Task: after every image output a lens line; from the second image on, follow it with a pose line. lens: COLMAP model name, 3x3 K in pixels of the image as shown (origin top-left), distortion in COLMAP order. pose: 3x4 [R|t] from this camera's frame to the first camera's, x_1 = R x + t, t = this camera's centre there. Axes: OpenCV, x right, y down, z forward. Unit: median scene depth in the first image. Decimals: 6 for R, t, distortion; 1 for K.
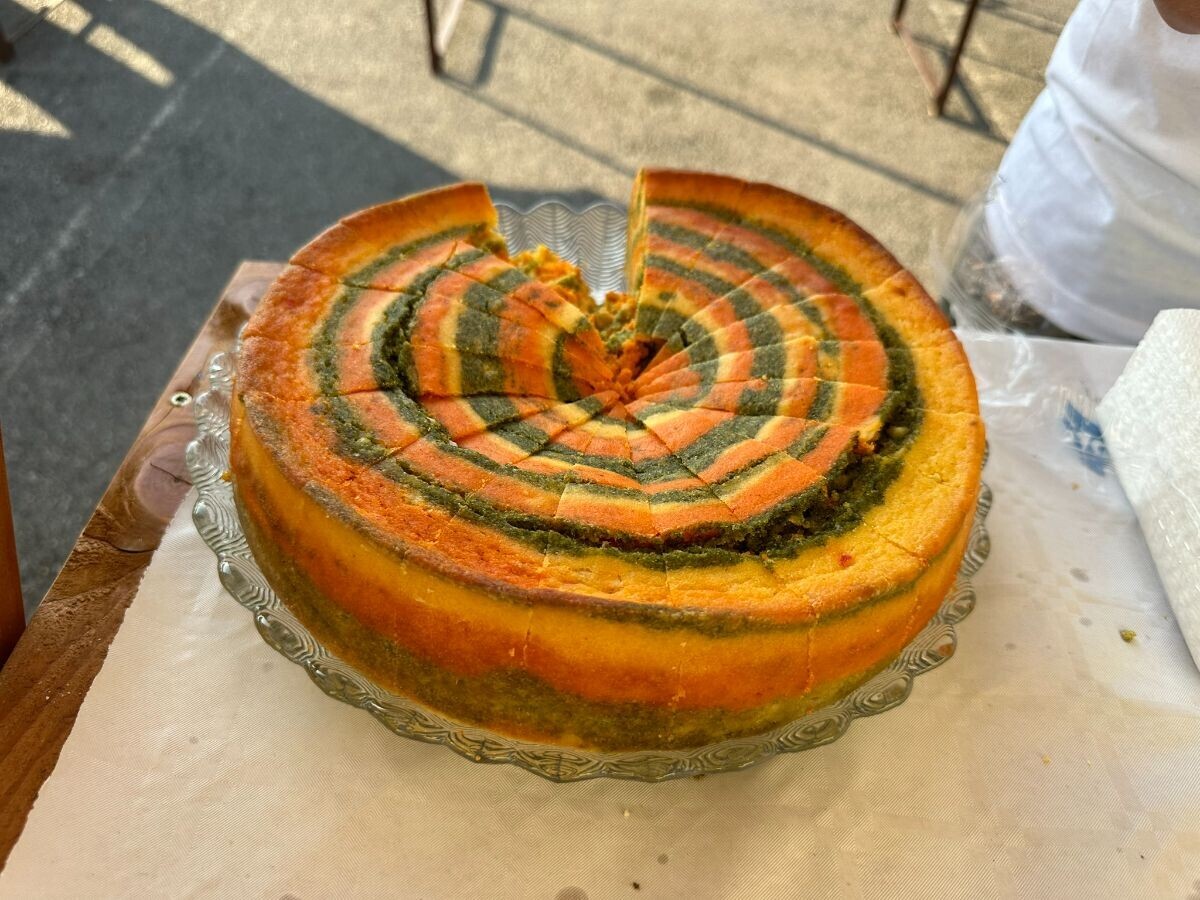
lens RADIAL K [[933.2, 0, 635.8], [0, 933.2, 490.5], [0, 0, 1]] dist [0.154250, -0.366843]
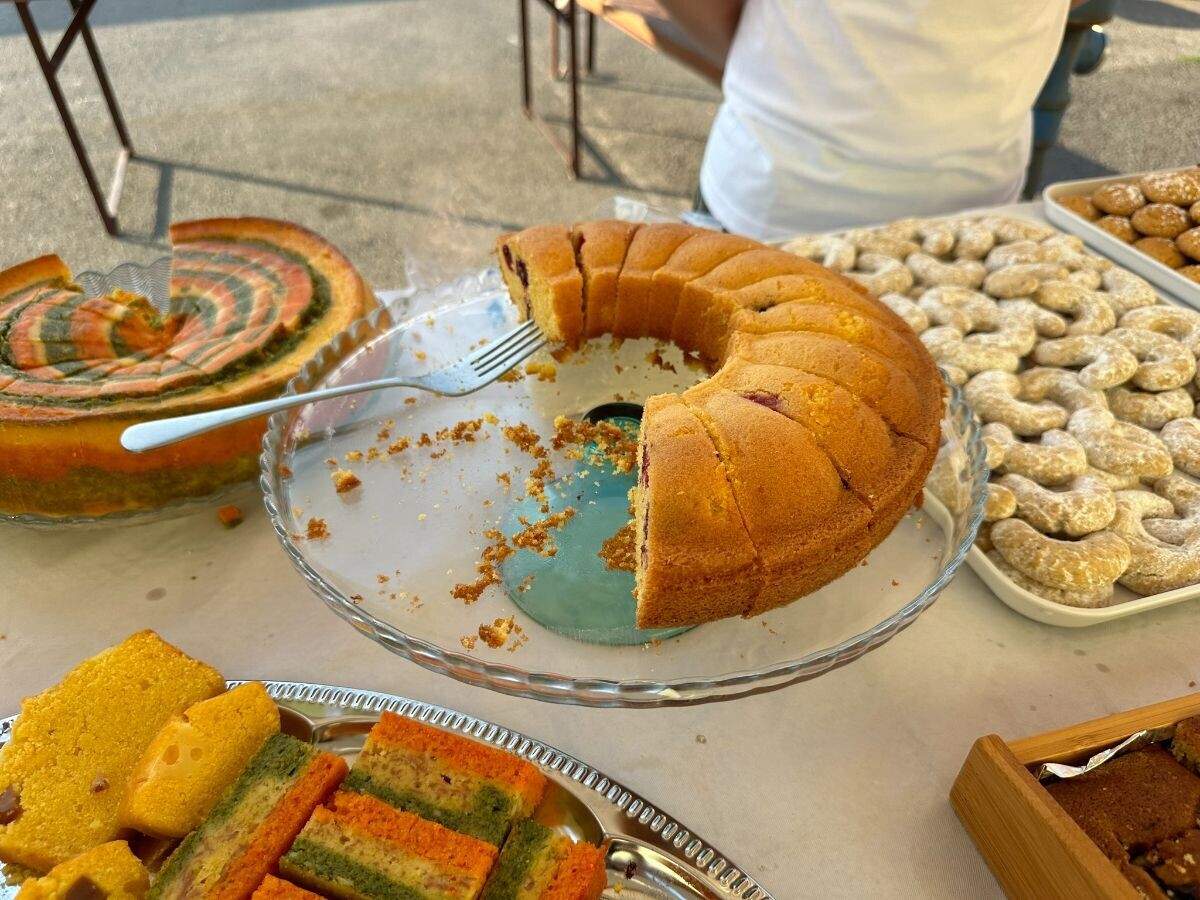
lens RADIAL K [[896.3, 0, 600.0], [0, 896.3, 450.0], [0, 0, 1]] dist [-0.021906, 0.003894]
pose [[0.938901, -0.258881, 0.226816, 0.296305], [0.282387, 0.956156, -0.077606, 0.392592], [-0.196780, 0.136915, 0.970841, -0.608390]]
